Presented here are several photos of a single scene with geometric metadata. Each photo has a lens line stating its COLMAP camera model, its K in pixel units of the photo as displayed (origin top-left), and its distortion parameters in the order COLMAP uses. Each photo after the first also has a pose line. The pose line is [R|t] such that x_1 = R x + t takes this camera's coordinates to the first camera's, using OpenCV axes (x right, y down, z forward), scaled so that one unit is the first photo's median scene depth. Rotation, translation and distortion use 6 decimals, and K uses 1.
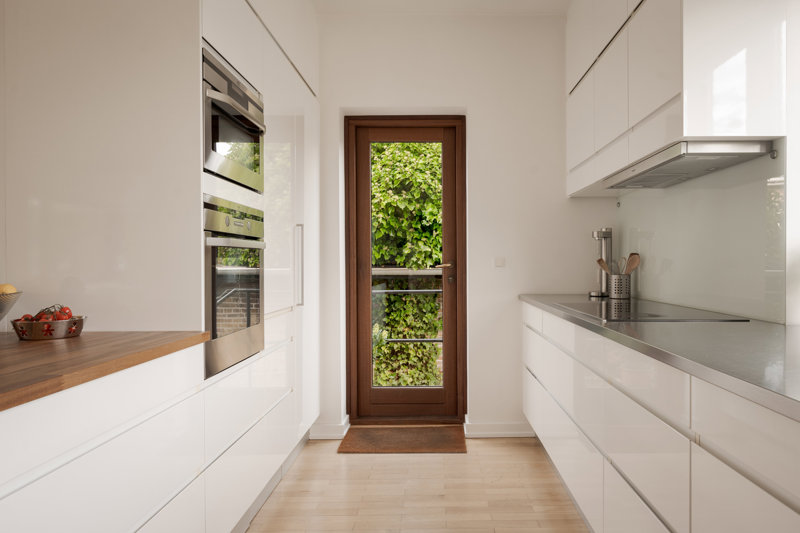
lens RADIAL K [[565.7, 0, 408.6], [0, 565.7, 266.1], [0, 0, 1]] dist [0.008414, -0.000140]
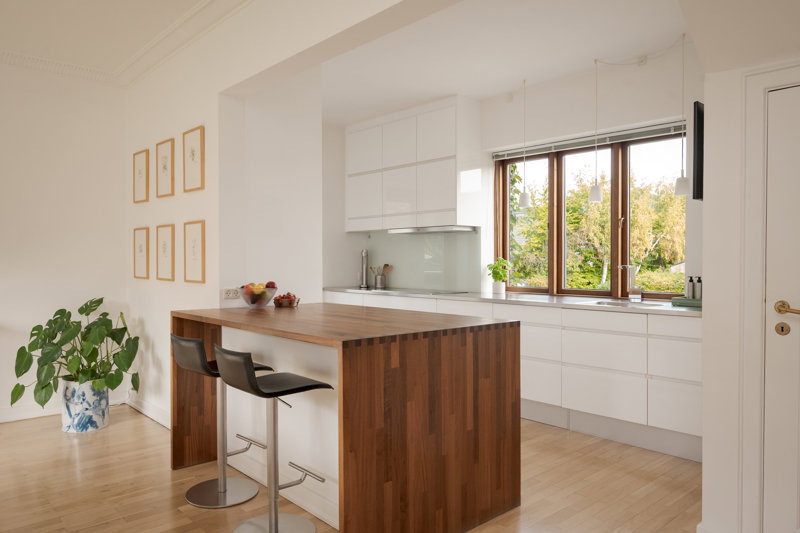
lens RADIAL K [[547.8, 0, 403.1], [0, 547.8, 262.8], [0, 0, 1]] dist [-0.058558, 0.002035]
pose [[0.741595, 0.008209, 0.670797, -0.678741], [-0.003506, 0.999959, -0.008361, -0.010485], [-0.670838, 0.003848, 0.741594, -0.357467]]
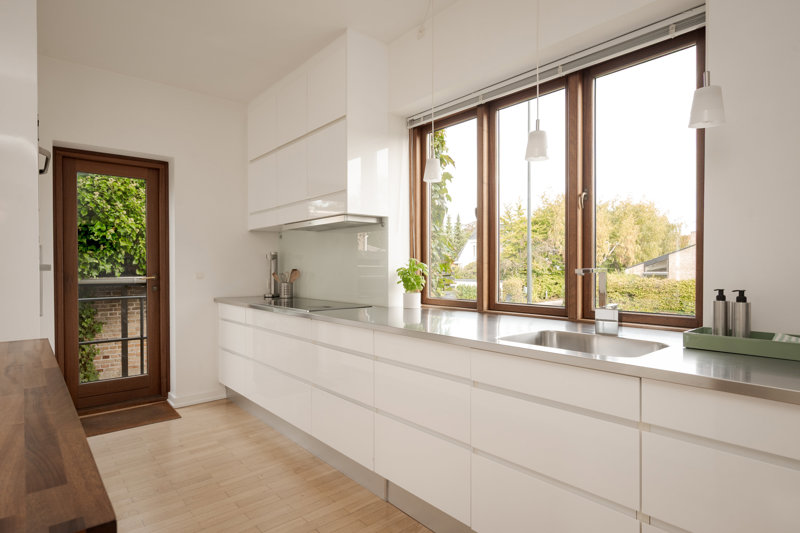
lens RADIAL K [[448.2, 0, 401.8], [0, 448.2, 269.9], [0, 0, 1]] dist [-0.009574, -0.004212]
pose [[0.743304, 0.000090, 0.668953, -0.184624], [0.003078, 0.999989, -0.003555, -0.012830], [-0.668946, 0.004702, 0.743296, -0.118225]]
